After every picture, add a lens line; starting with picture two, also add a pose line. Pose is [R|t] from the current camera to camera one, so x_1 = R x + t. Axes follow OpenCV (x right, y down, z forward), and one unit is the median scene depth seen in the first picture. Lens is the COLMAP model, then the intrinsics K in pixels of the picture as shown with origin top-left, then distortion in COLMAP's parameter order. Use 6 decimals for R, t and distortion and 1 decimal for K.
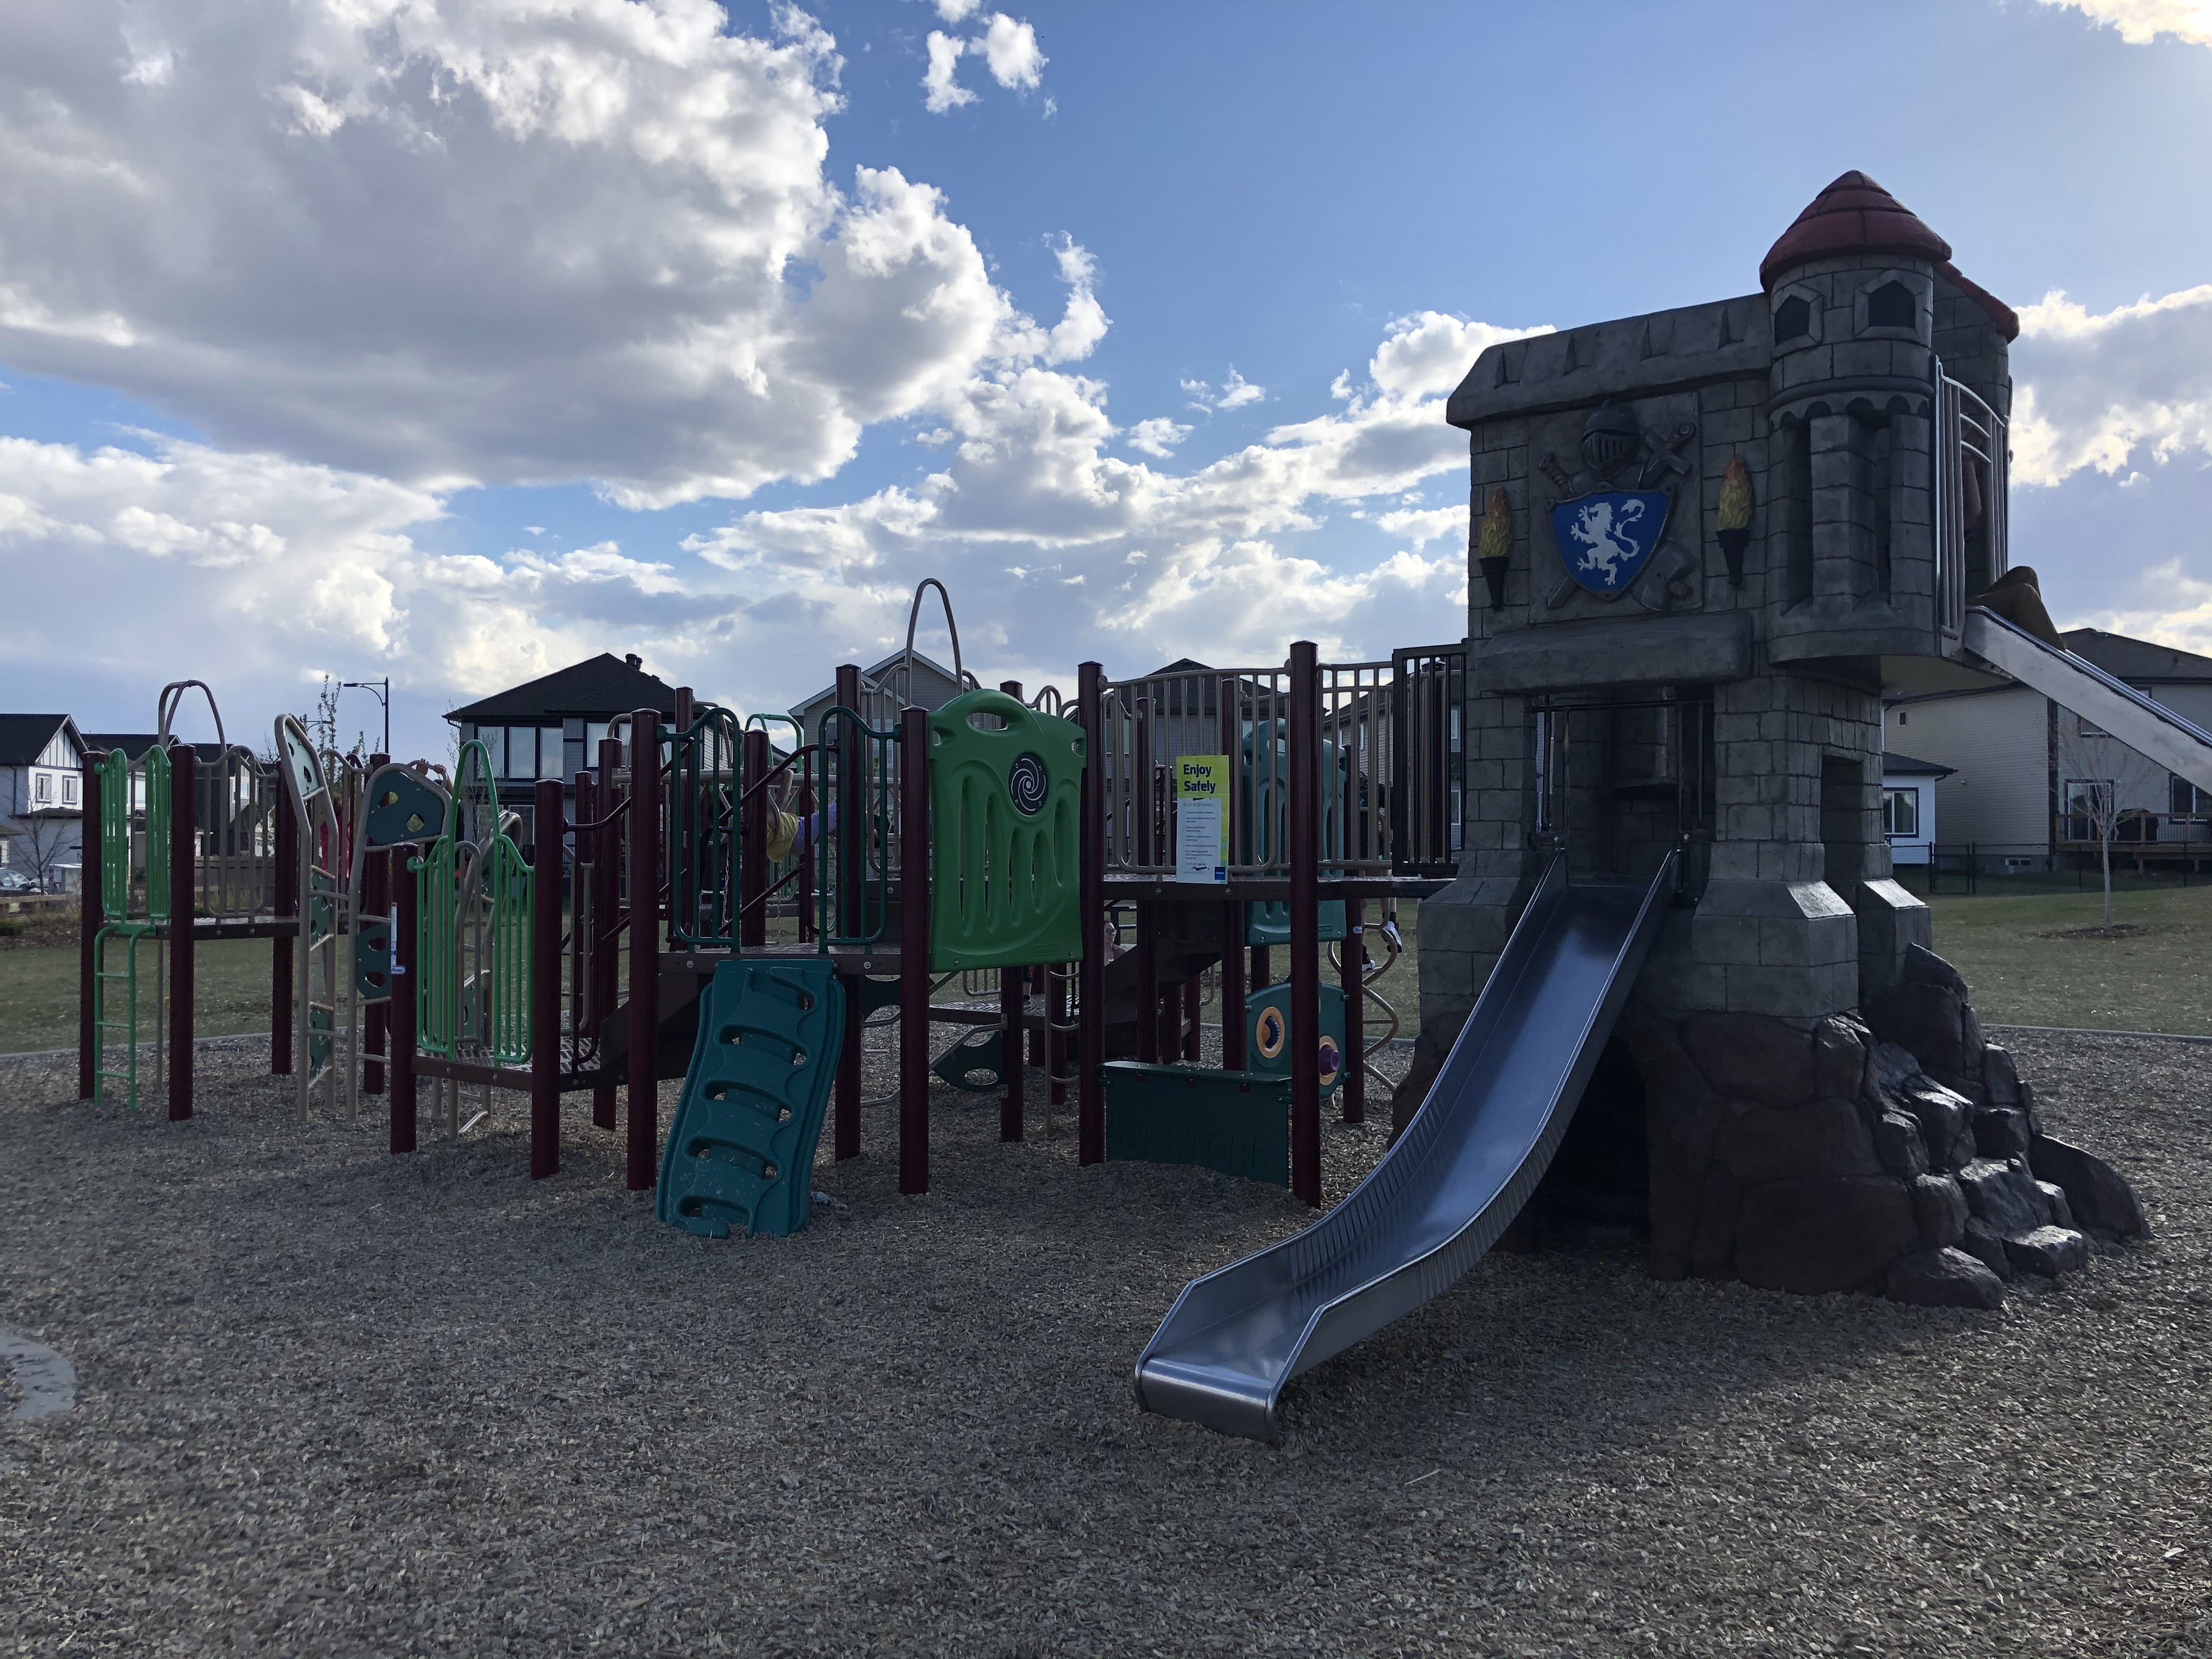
lens RADIAL K [[1534.7, 0, 1106.0], [0, 1534.7, 829.5], [0, 0, 1]] dist [0.035435, -0.005534]
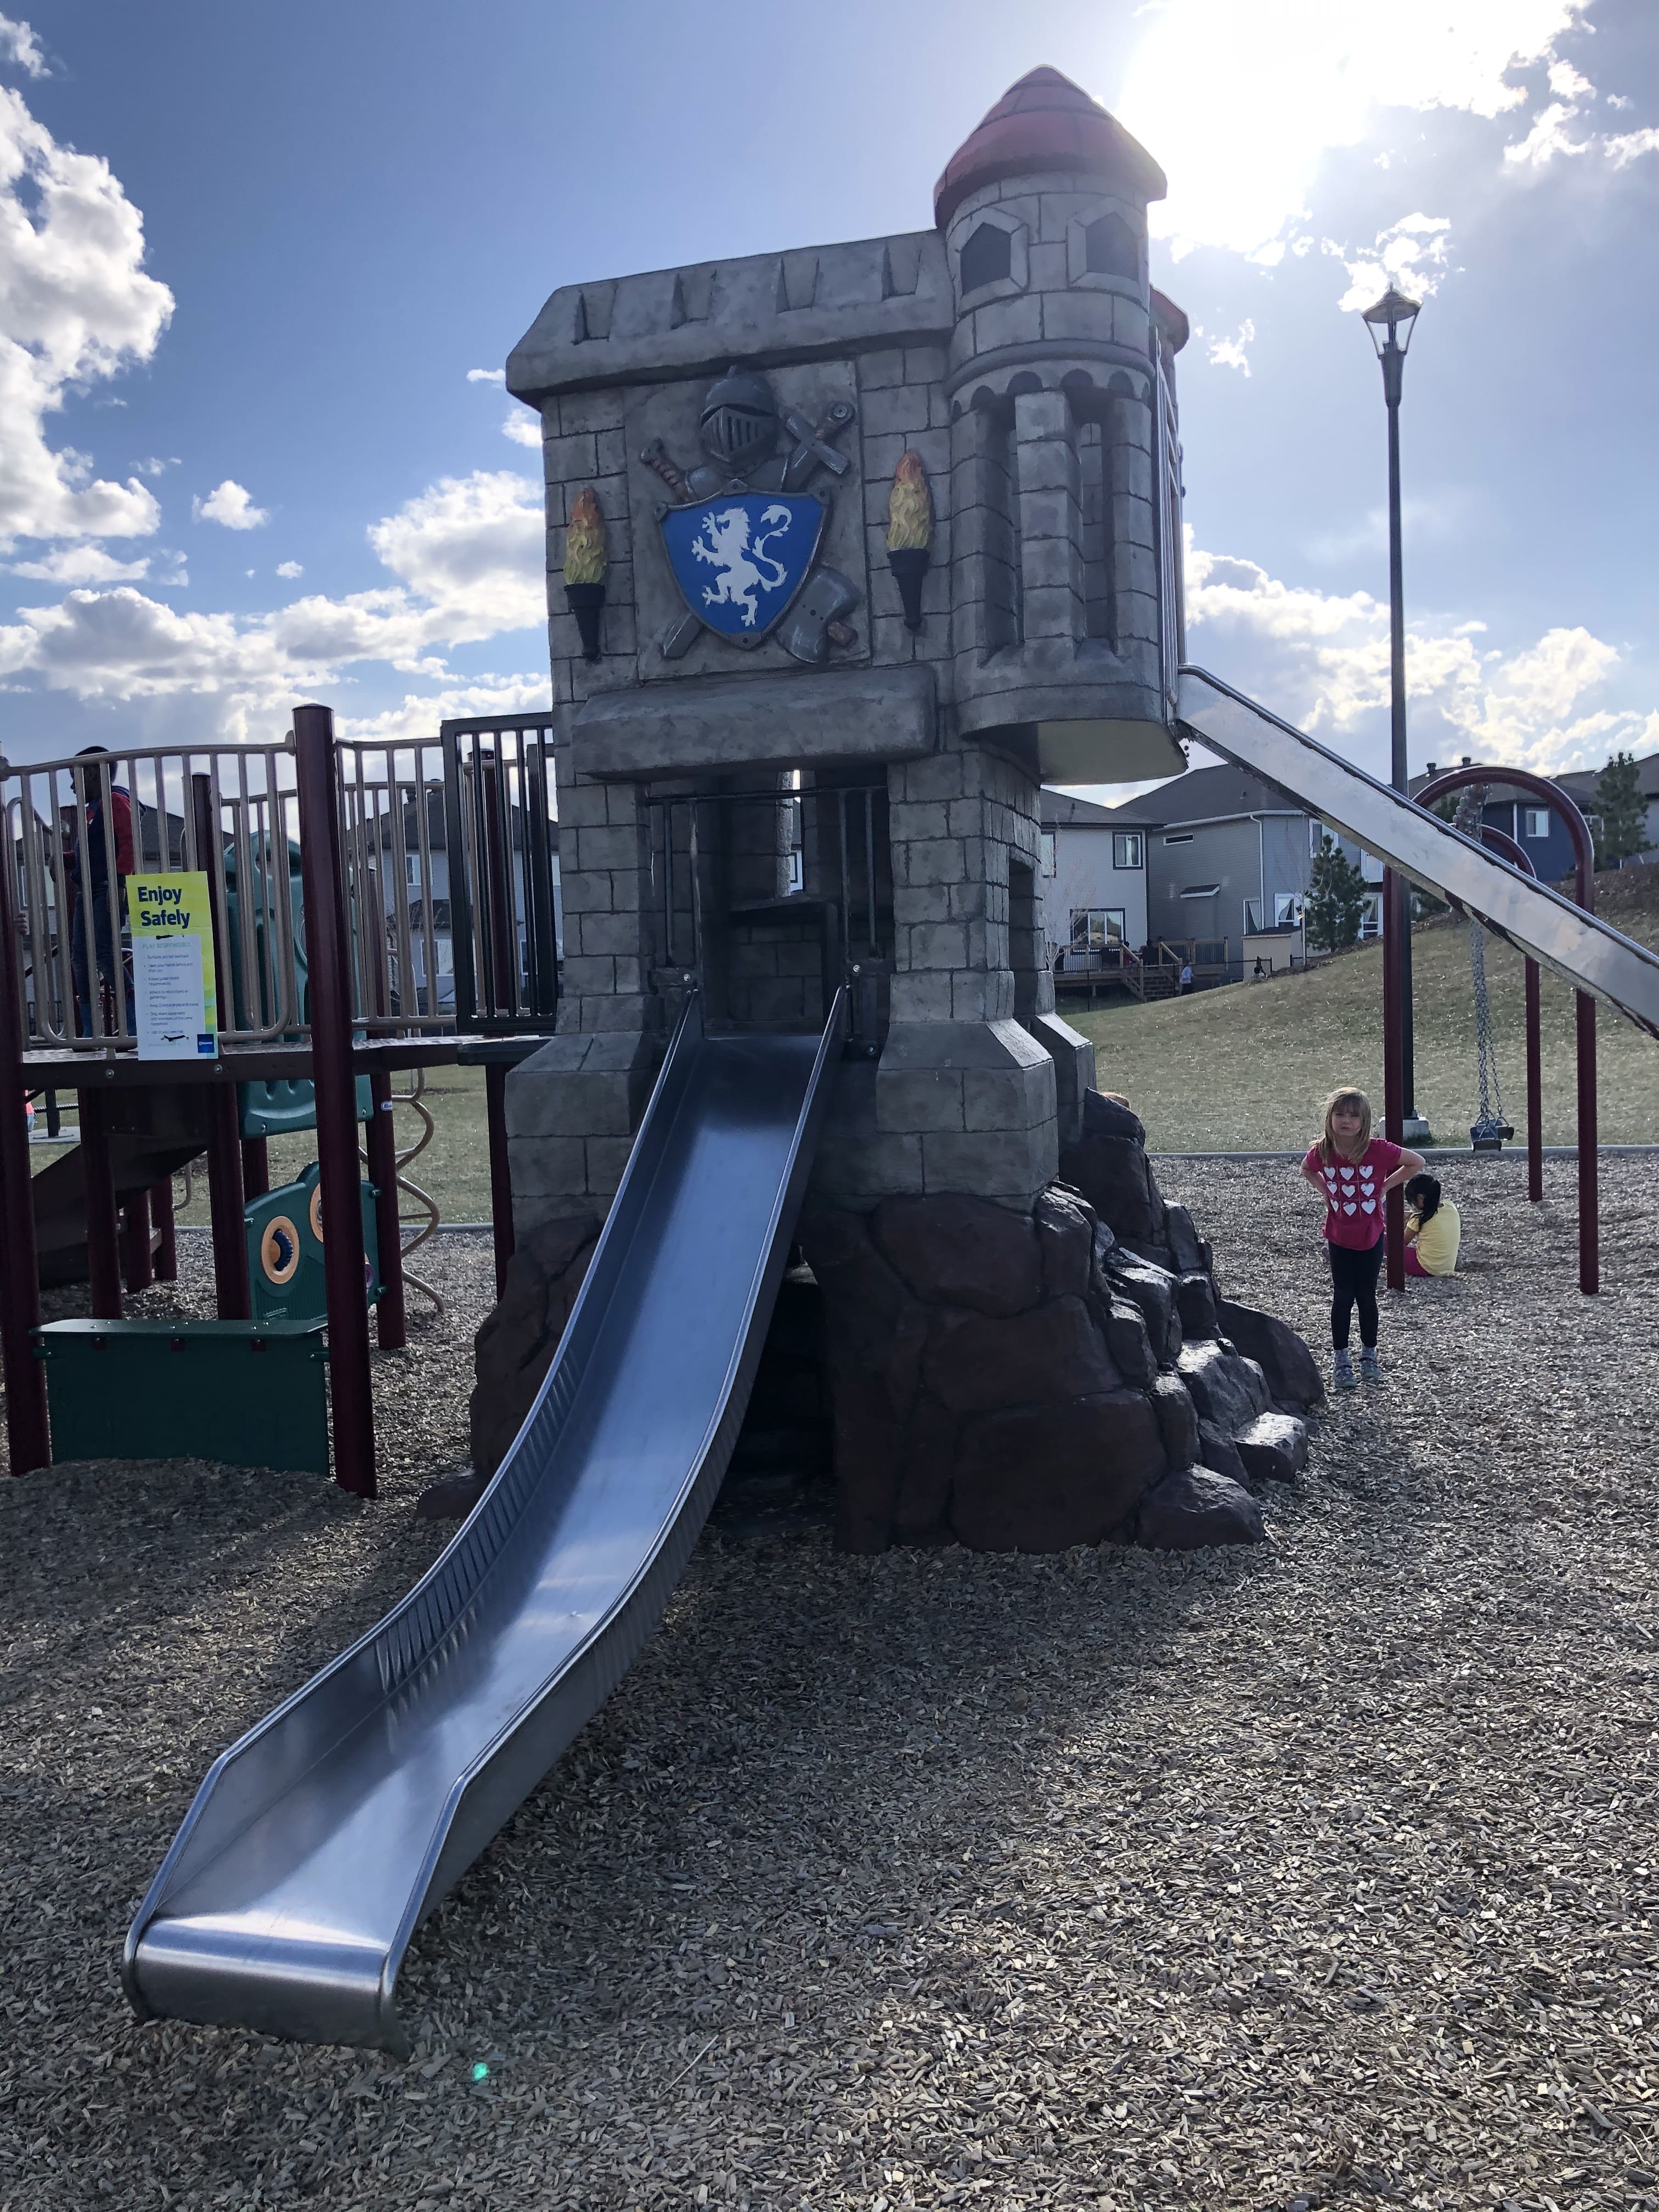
lens RADIAL K [[1762.9, 0, 829.5], [0, 1762.9, 1106.0], [0, 0, 1]] dist [0.084246, -0.223818]
pose [[0.911709, -0.060702, 0.406328, 0.006476], [0.031636, 0.996461, 0.077879, 0.004479], [-0.409617, -0.058148, 0.910402, 0.212923]]
